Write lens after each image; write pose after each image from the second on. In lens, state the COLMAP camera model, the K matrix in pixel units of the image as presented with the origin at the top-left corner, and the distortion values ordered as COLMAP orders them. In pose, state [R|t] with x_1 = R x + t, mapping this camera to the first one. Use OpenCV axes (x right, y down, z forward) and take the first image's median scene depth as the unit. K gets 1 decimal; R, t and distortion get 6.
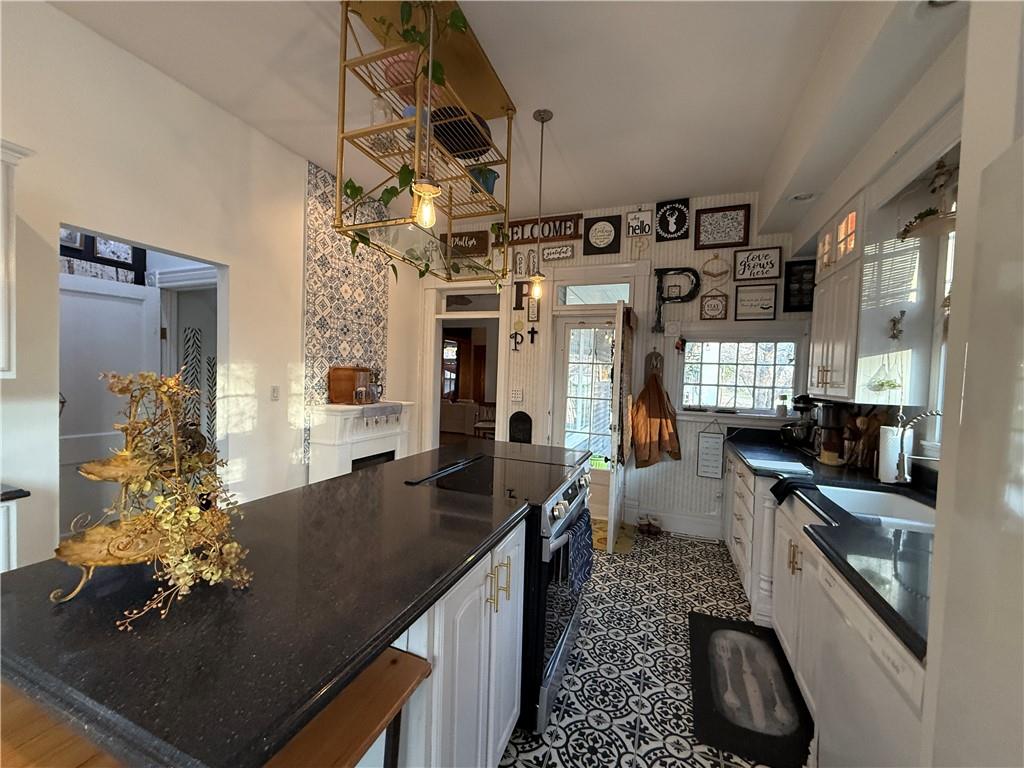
lens RADIAL K [[407.3, 0, 513.4], [0, 407.3, 394.0], [0, 0, 1]] dist [0.001138, -0.000503]
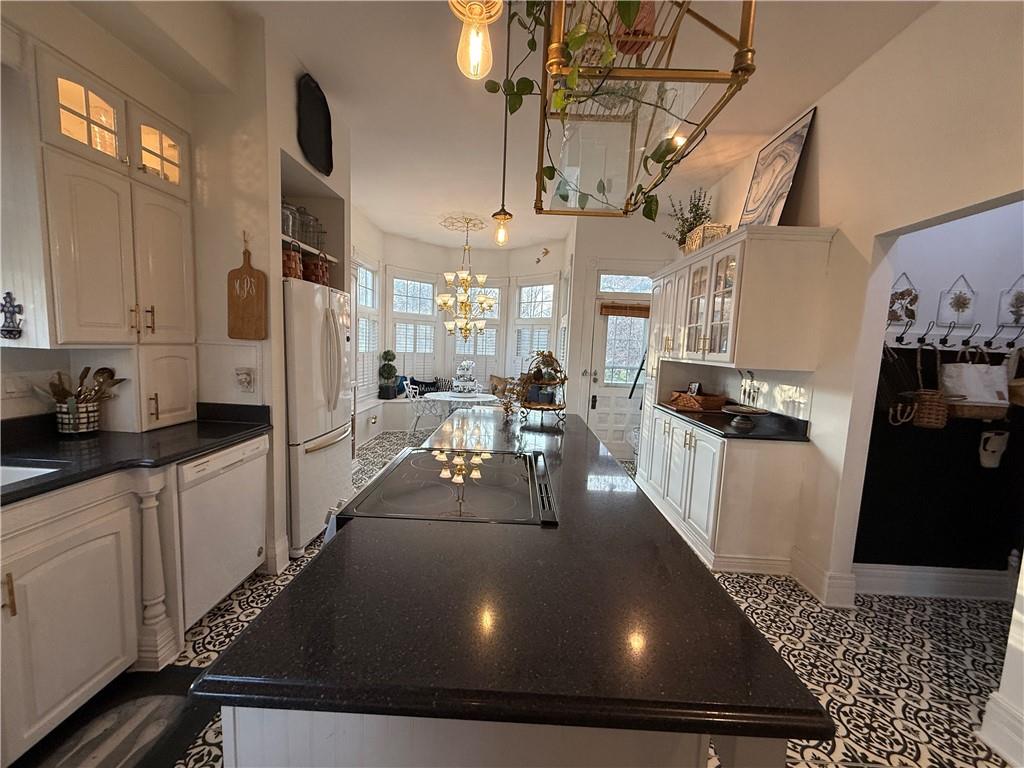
lens RADIAL K [[407.3, 0, 509.1], [0, 407.3, 385.8], [0, 0, 1]] dist [0.001138, -0.000503]
pose [[-0.940661, -0.042304, -0.336701, 0.099582], [-0.091275, 0.987176, 0.130967, -0.047296], [0.326843, 0.153927, -0.932459, 1.051859]]
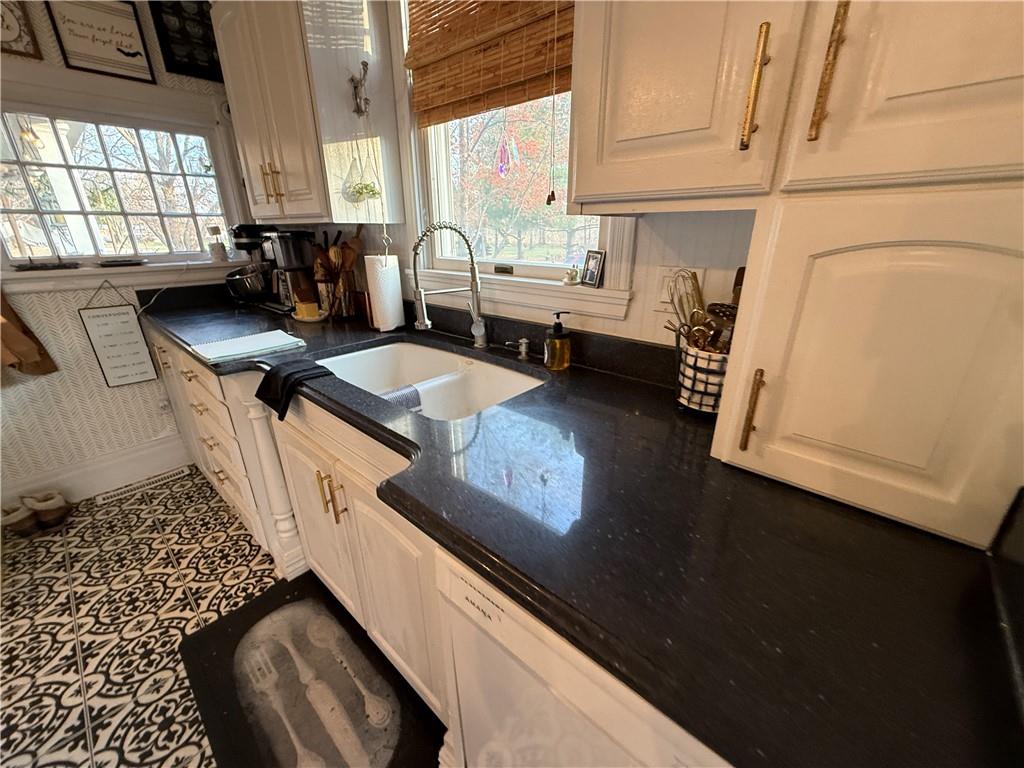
lens RADIAL K [[407.3, 0, 498.8], [0, 407.3, 383.2], [0, 0, 1]] dist [0.001138, -0.000503]
pose [[0.370311, -0.362244, 0.855365, 0.191636], [0.062894, 0.928493, 0.365985, 0.025632], [-0.926776, -0.081730, 0.366614, 0.330429]]
